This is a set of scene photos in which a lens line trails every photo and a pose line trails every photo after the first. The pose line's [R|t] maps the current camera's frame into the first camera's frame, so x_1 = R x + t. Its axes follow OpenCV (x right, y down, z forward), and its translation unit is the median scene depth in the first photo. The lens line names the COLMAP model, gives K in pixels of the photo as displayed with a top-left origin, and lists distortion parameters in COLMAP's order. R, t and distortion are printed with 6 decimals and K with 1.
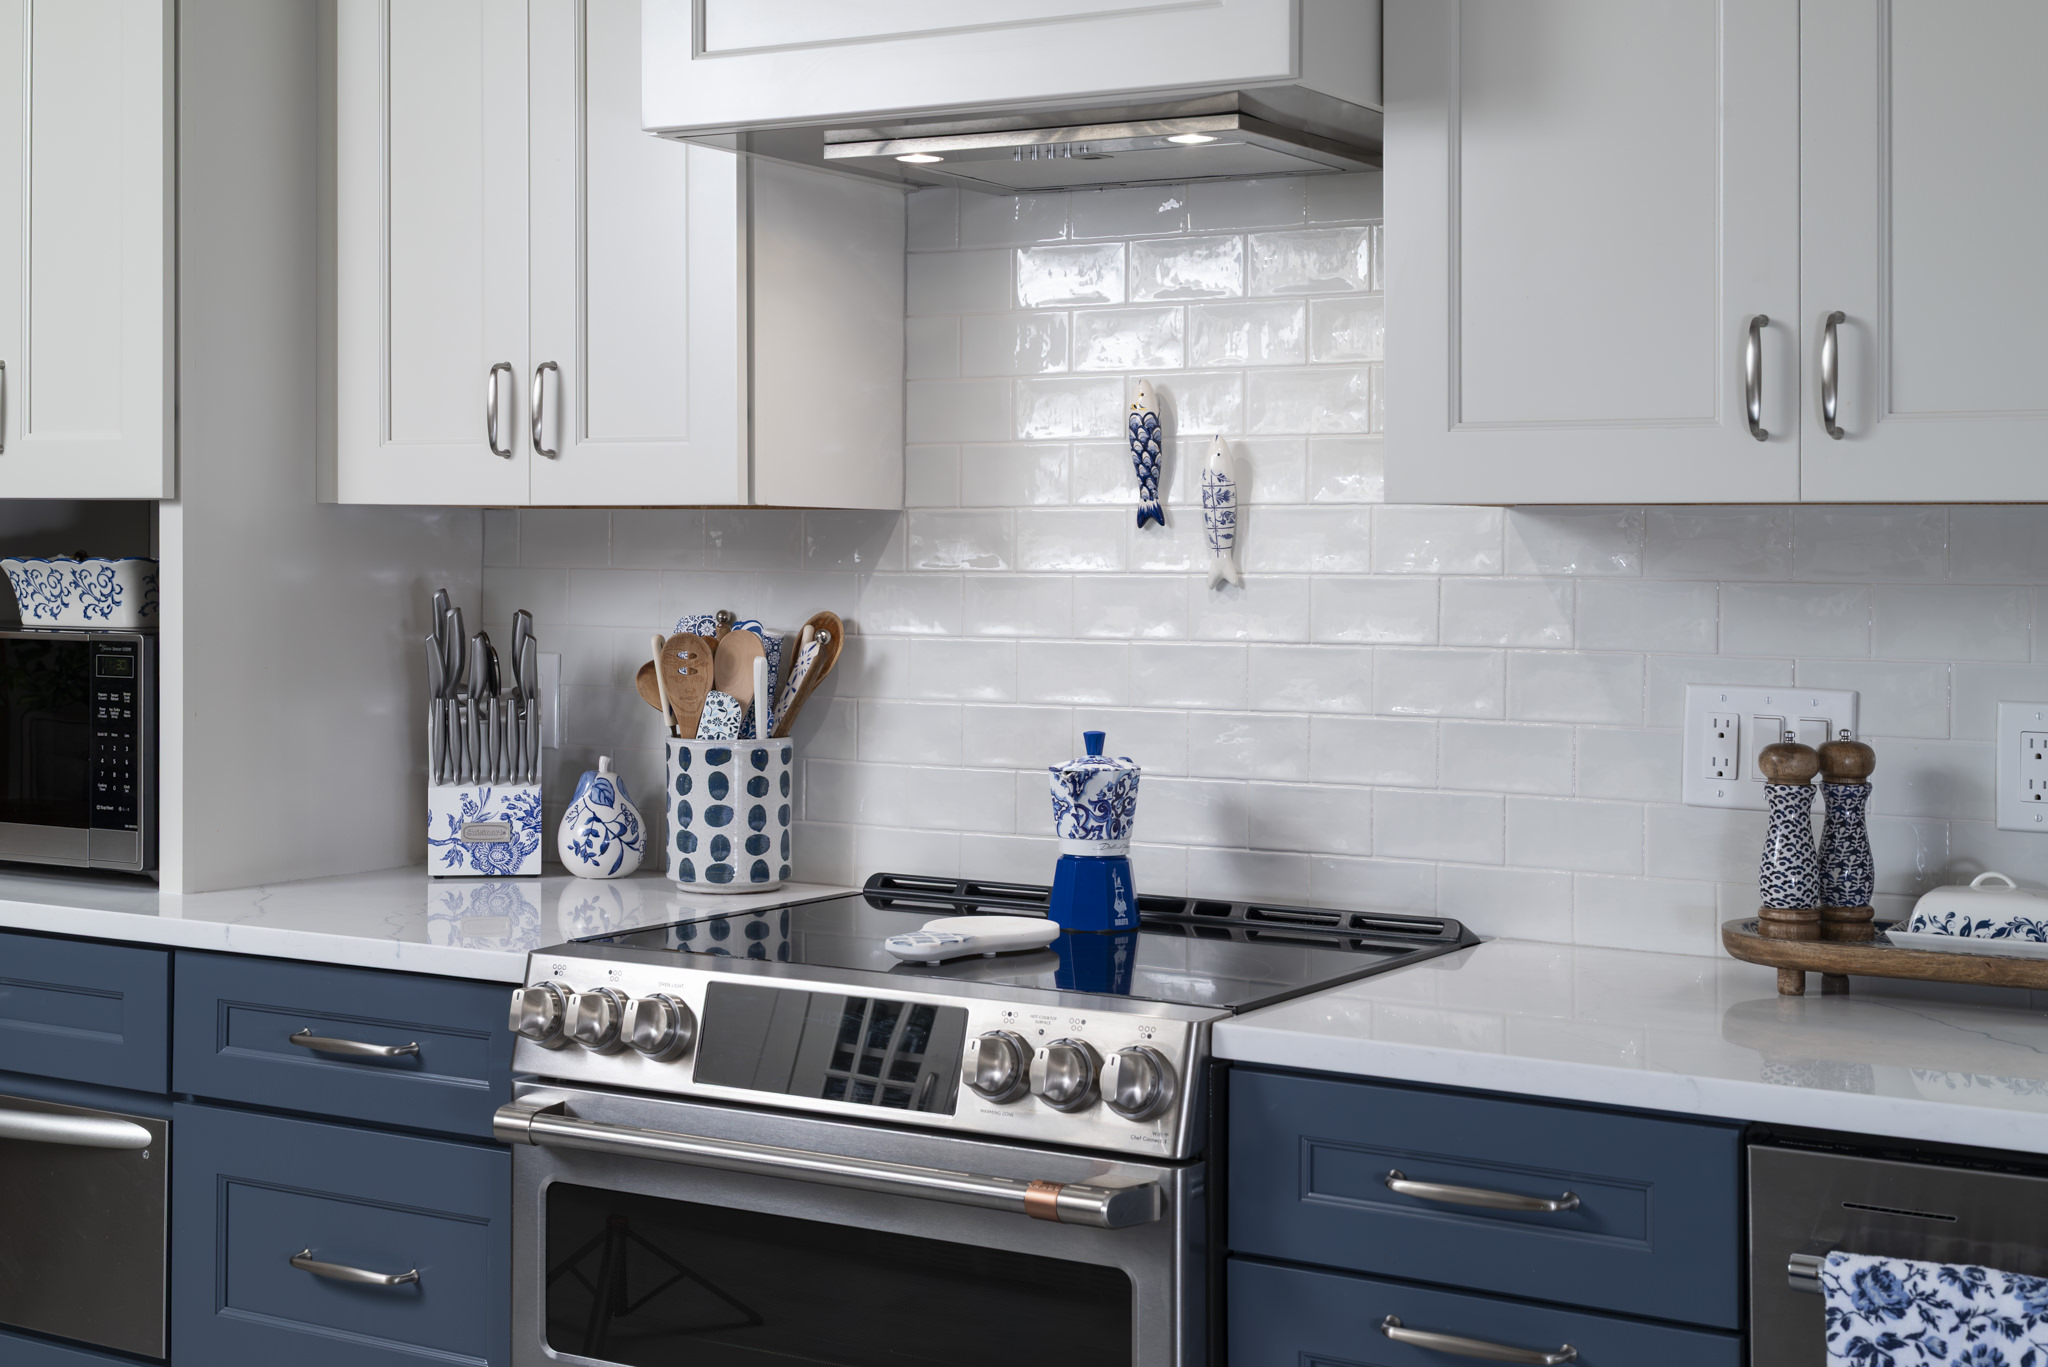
lens RADIAL K [[2960.4, 0, 1024.5], [0, 2960.4, 514.0], [0, 0, 1]] dist [-0.004765, -0.041413]
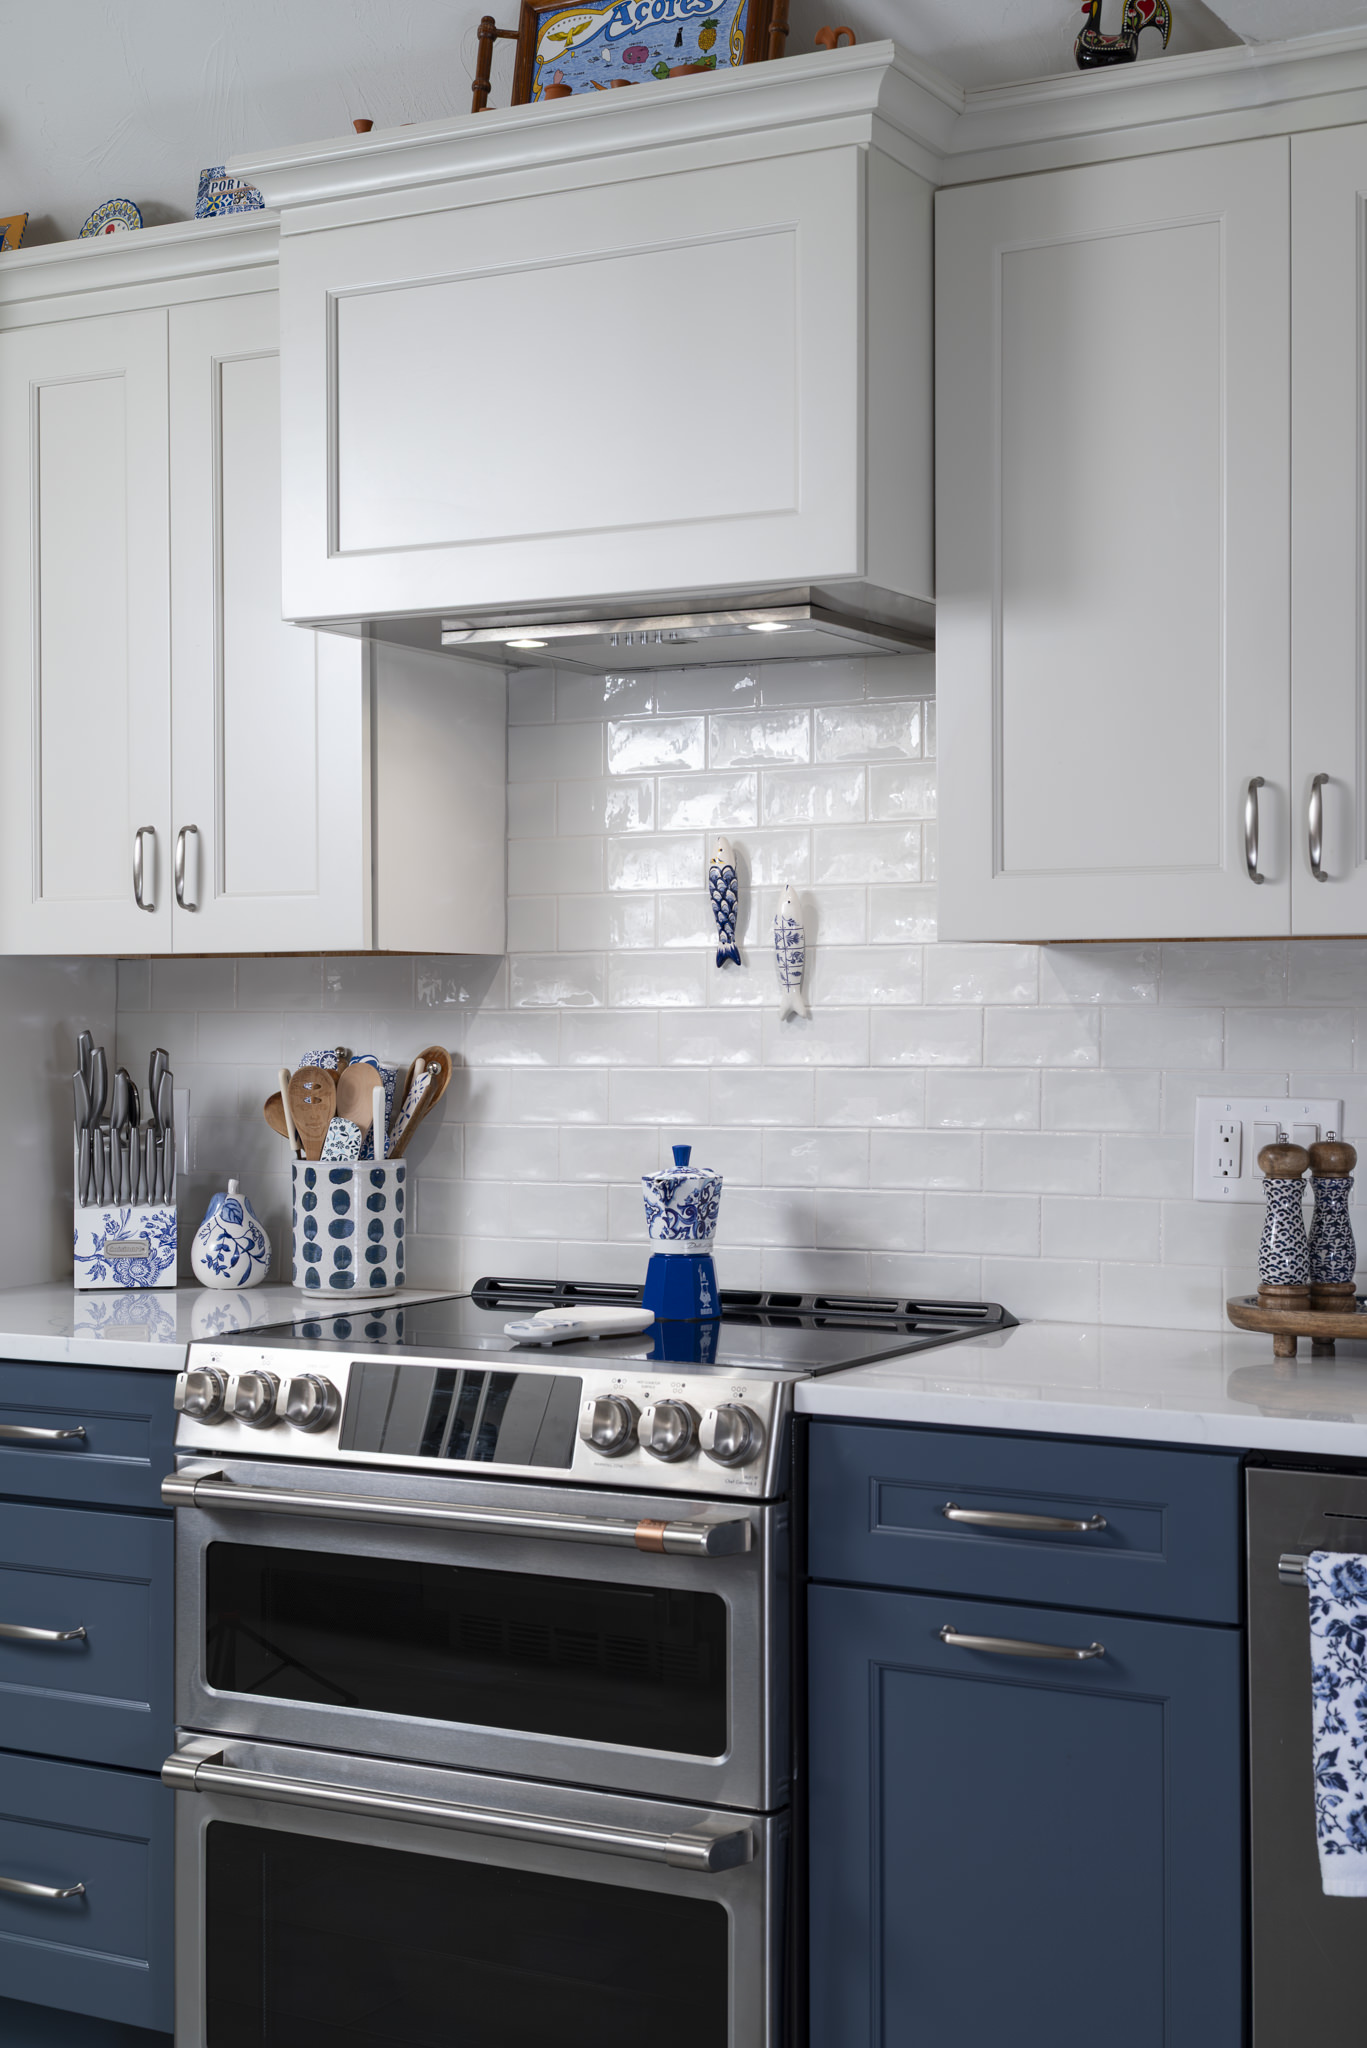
lens RADIAL K [[3073.4, 0, 639.2], [0, 3073.4, 1021.7], [0, 0, 1]] dist [-0.022384, 0.023261]
pose [[0.999391, -0.004898, 0.034552, -0.031535], [0.004698, 0.999972, 0.005862, 0.017903], [-0.034579, -0.005696, 0.999386, -0.170982]]
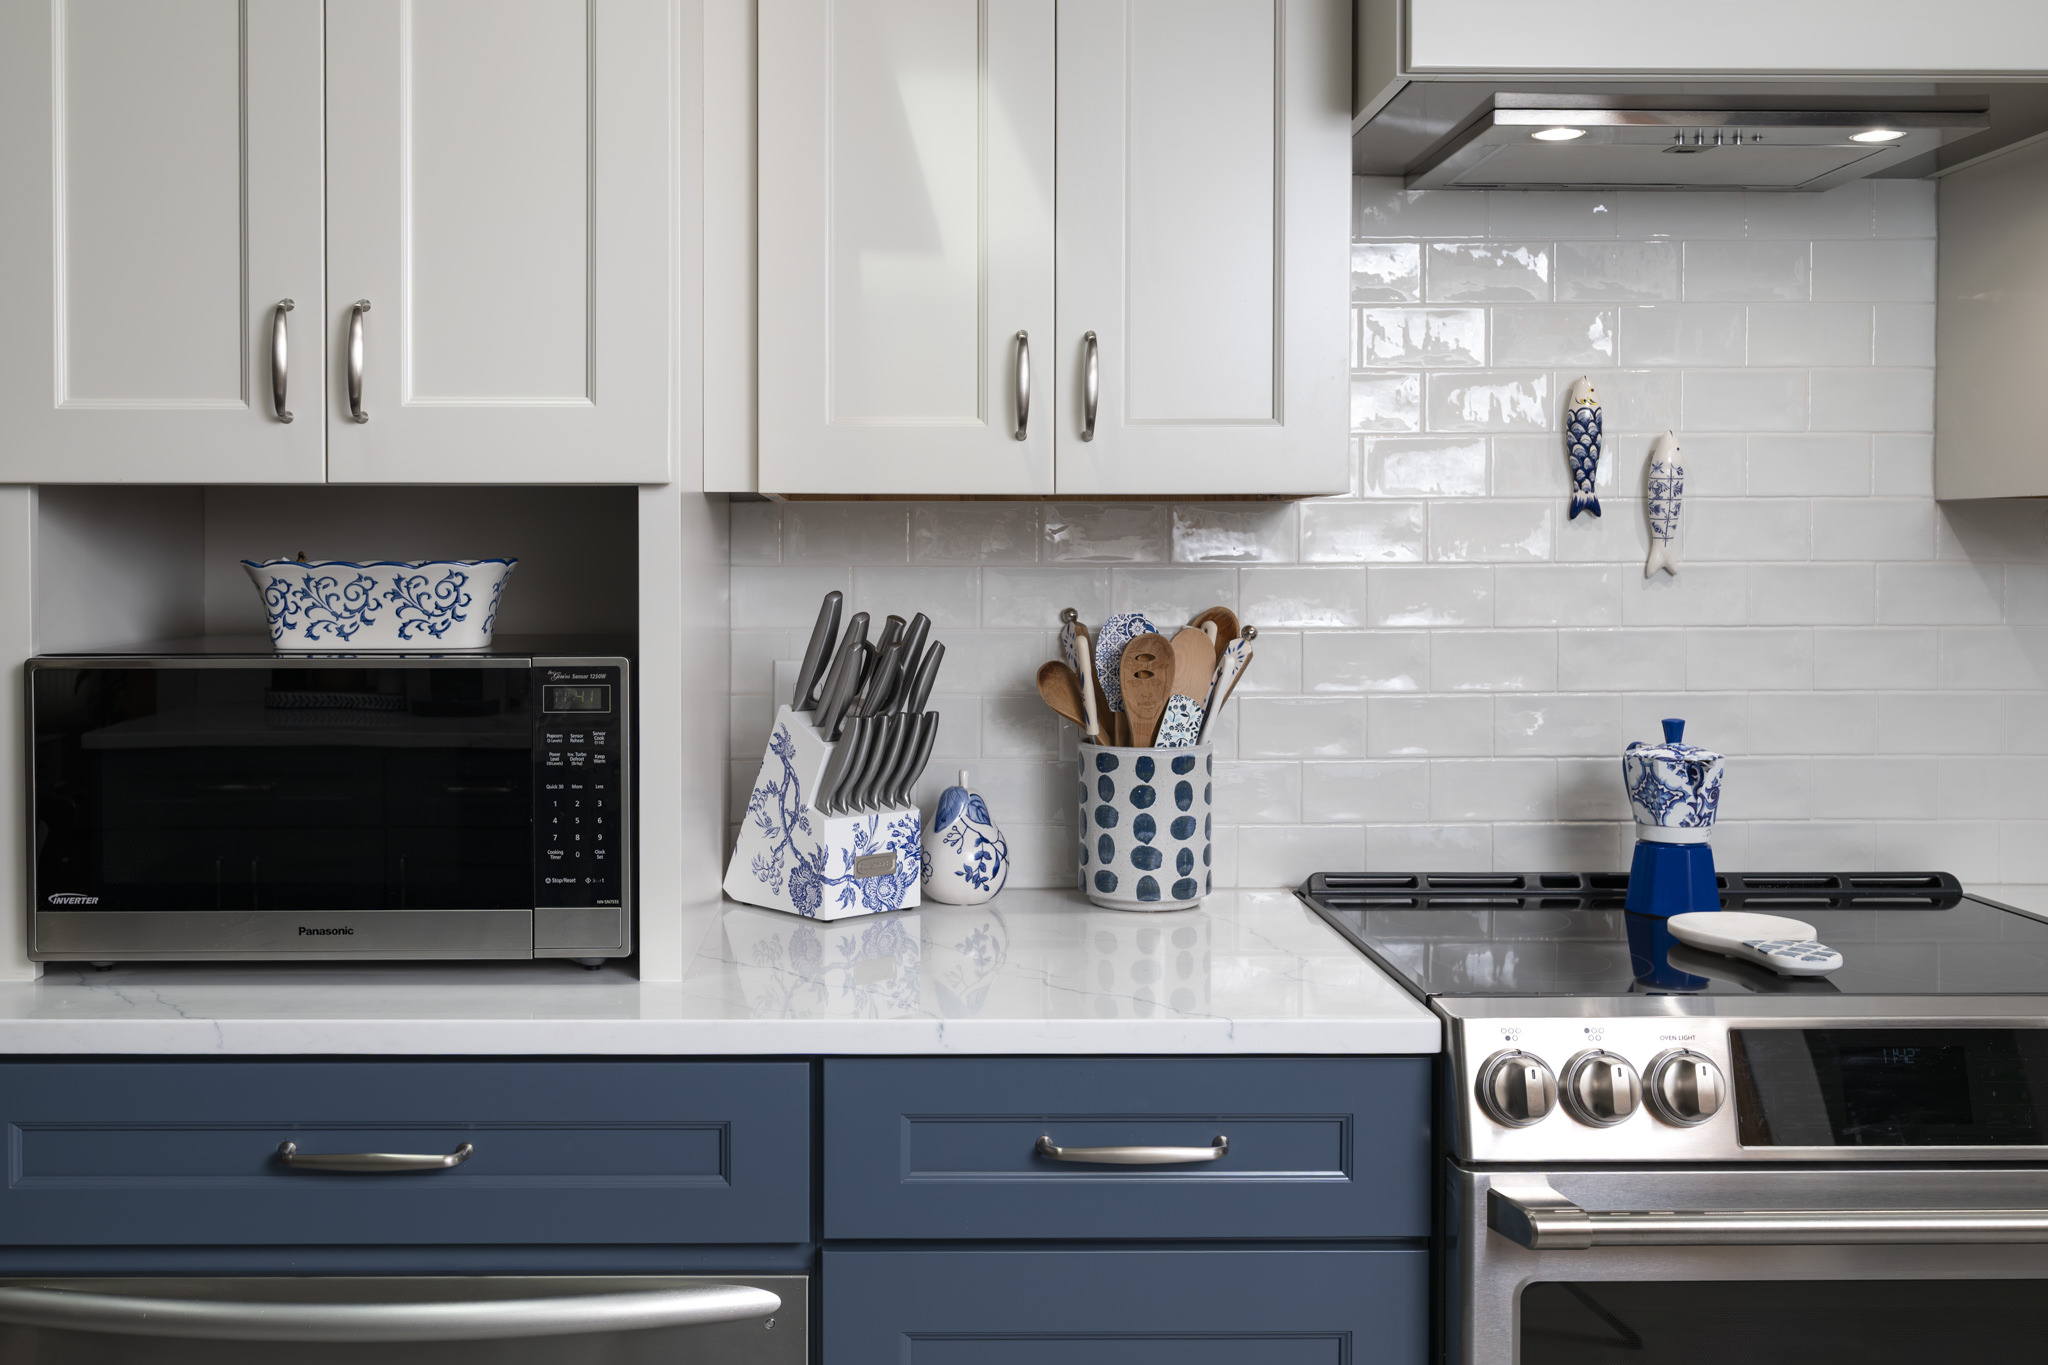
lens RADIAL K [[1872.5, 0, 240.6], [0, 1872.5, 572.1], [0, 0, 1]] dist [-0.009197, -0.000967]
pose [[0.857261, -0.013284, 0.514711, -0.685611], [0.002431, 0.999760, 0.021753, 0.007704], [-0.514877, -0.017397, 0.857088, 0.671056]]
